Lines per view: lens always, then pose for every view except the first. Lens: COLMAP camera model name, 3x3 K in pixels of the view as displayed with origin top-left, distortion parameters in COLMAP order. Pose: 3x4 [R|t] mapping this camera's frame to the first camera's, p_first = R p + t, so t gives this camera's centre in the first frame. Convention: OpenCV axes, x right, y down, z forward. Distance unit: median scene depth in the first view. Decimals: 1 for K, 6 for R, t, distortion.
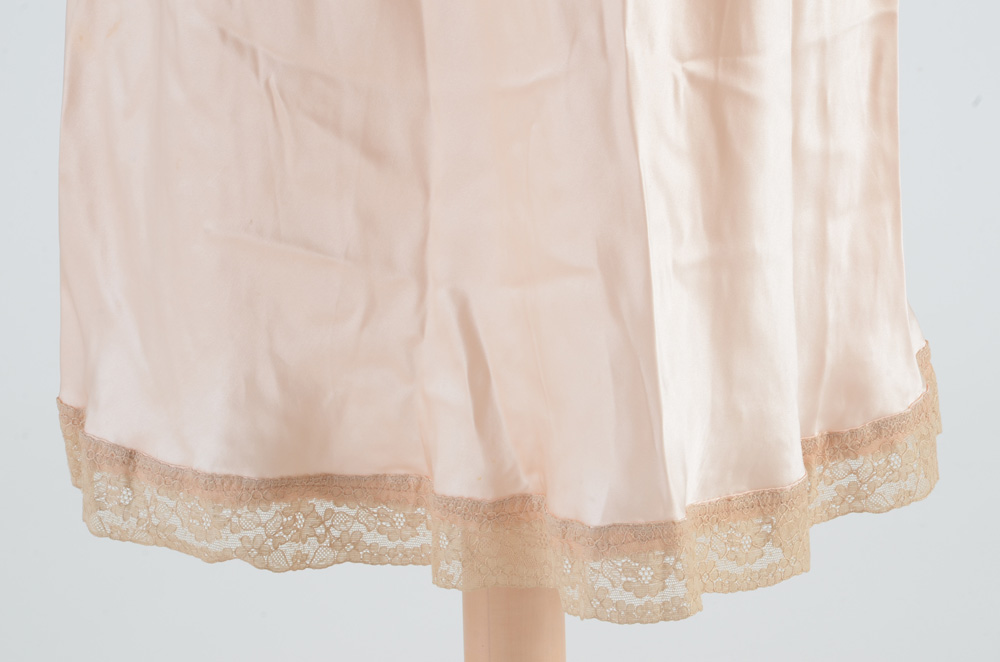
lens RADIAL K [[3989.0, 0, 499.7], [0, 3989.0, 333.6], [0, 0, 1]] dist [1.254505, 0.000000]
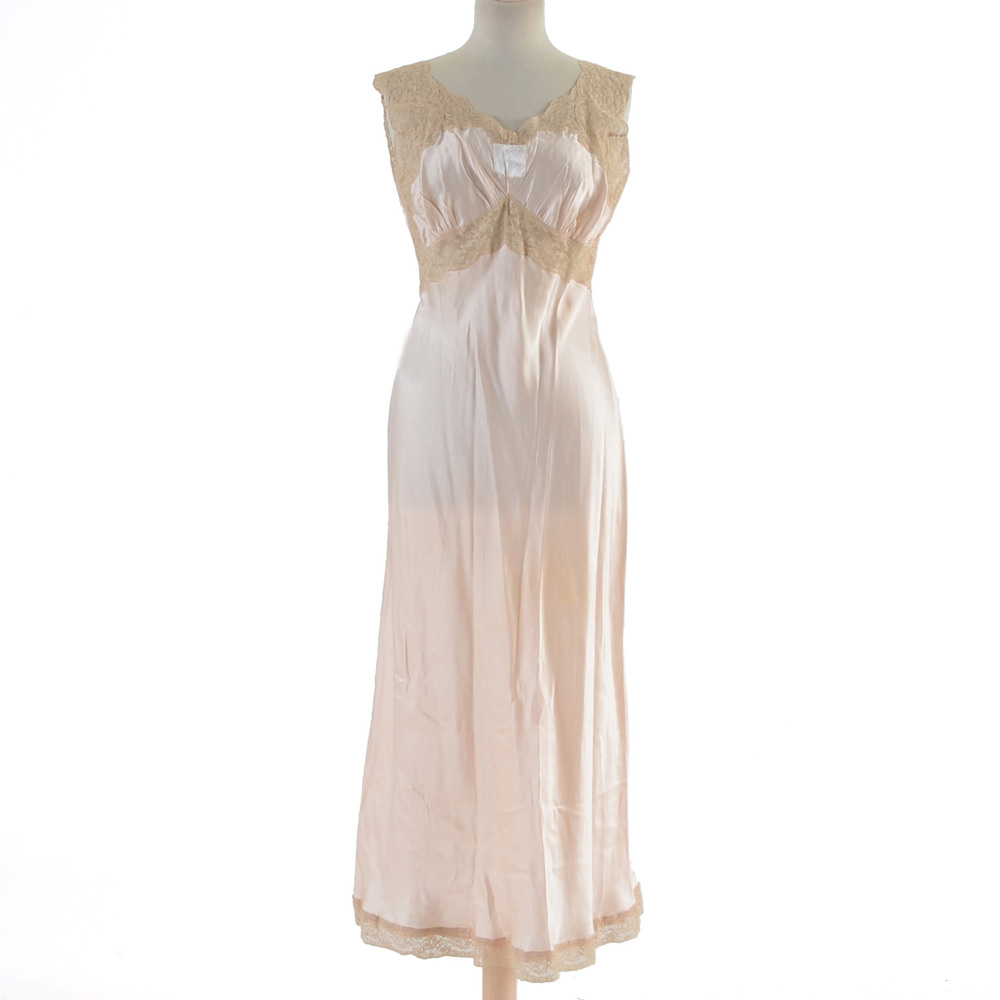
lens RADIAL K [[2982.6, 0, 505.2], [0, 2982.6, 490.4], [0, 0, 1]] dist [0.274938, 0.000000]
pose [[0.999521, 0.030691, 0.003892, -0.012759], [-0.030493, 0.998592, -0.043403, -0.206672], [-0.005219, 0.043264, 0.999050, -1.356460]]
